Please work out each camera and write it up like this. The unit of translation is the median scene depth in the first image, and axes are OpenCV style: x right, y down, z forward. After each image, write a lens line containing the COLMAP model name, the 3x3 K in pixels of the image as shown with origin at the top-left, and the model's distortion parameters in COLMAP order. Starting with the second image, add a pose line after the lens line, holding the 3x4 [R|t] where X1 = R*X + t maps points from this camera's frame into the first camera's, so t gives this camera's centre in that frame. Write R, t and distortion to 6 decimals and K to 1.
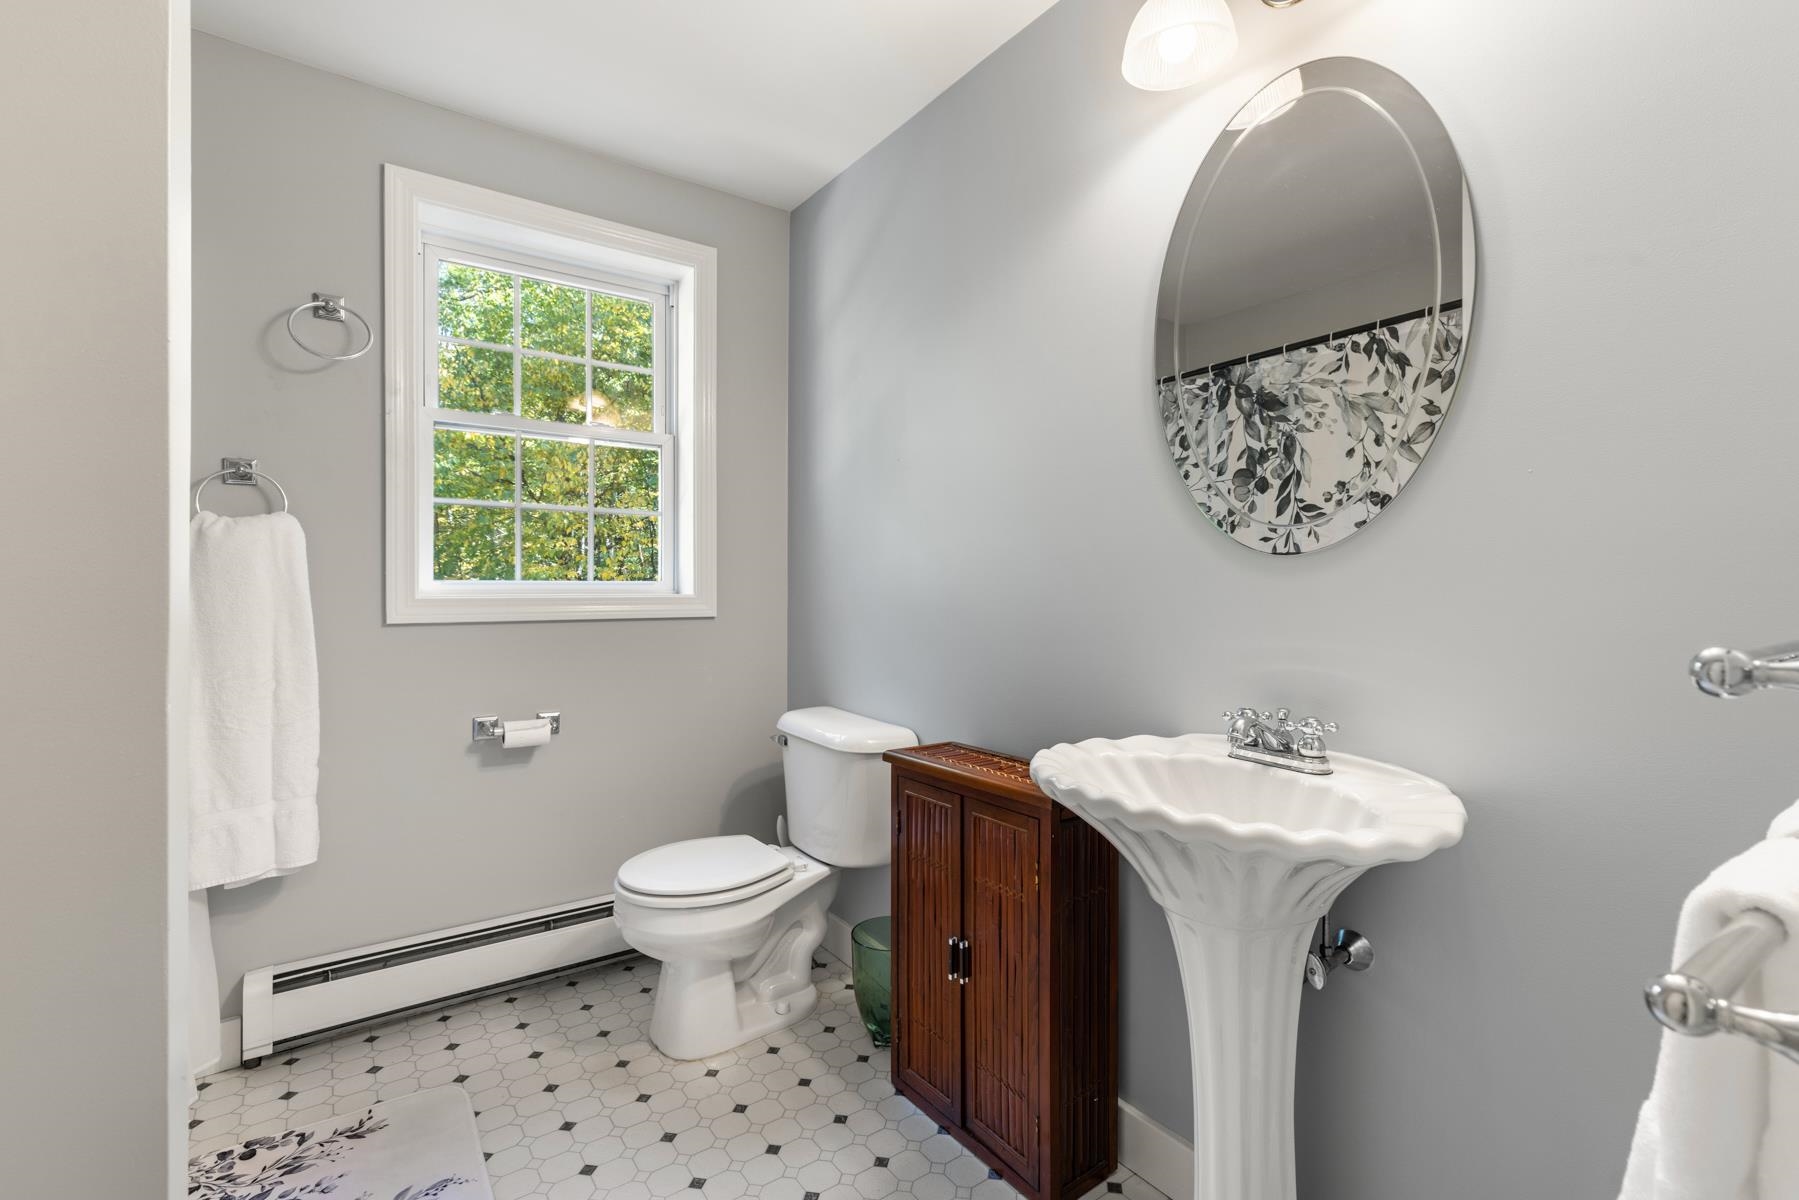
lens RADIAL K [[800.5, 0, 899.5], [0, 800.5, 600.0], [0, 0, 1]] dist [0.001247, 0.000060]
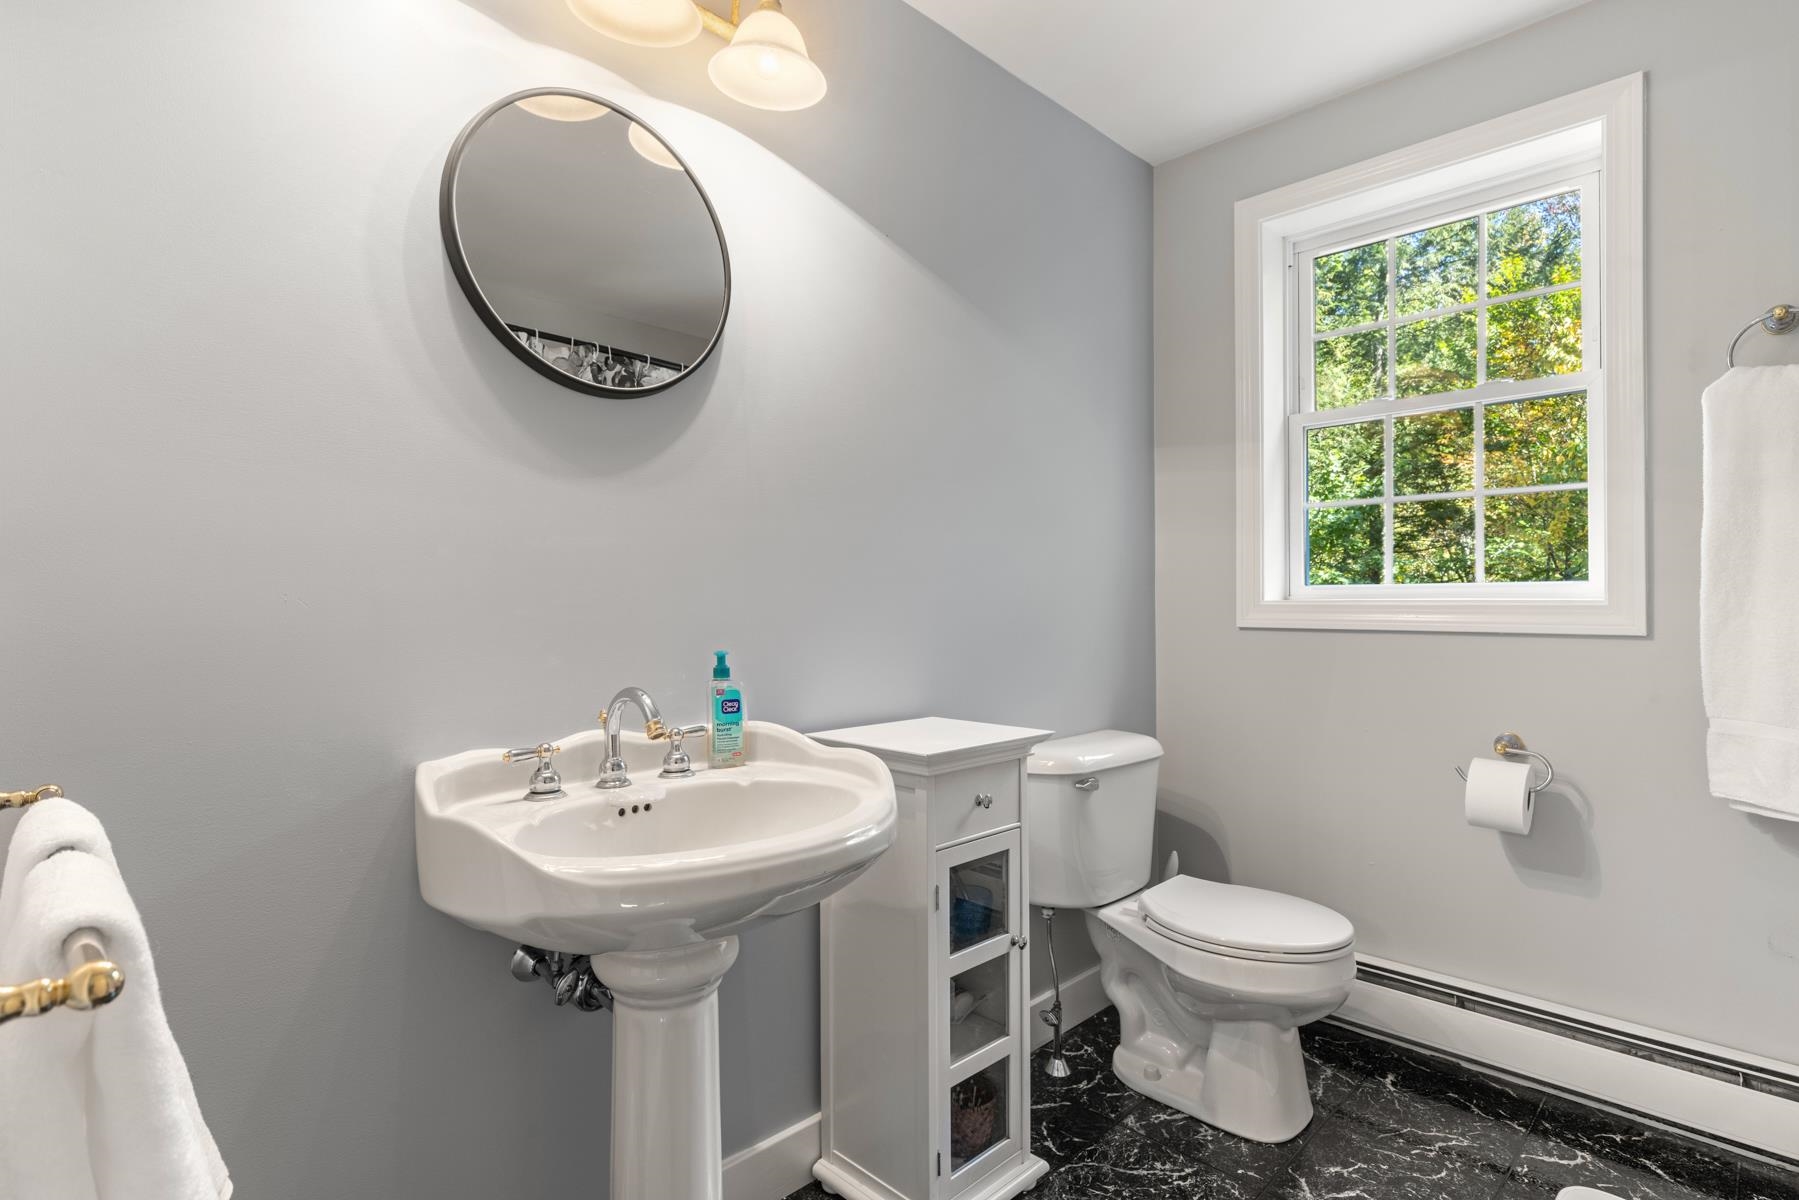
lens RADIAL K [[900.1, 0, 899.5], [0, 900.1, 600.0], [0, 0, 1]] dist [0.000814, 0.000089]
pose [[0.159185, -0.002580, -0.987245, 0.392571], [-0.004584, 0.999984, -0.003353, -0.001673], [0.987238, 0.005060, 0.159171, 0.282018]]
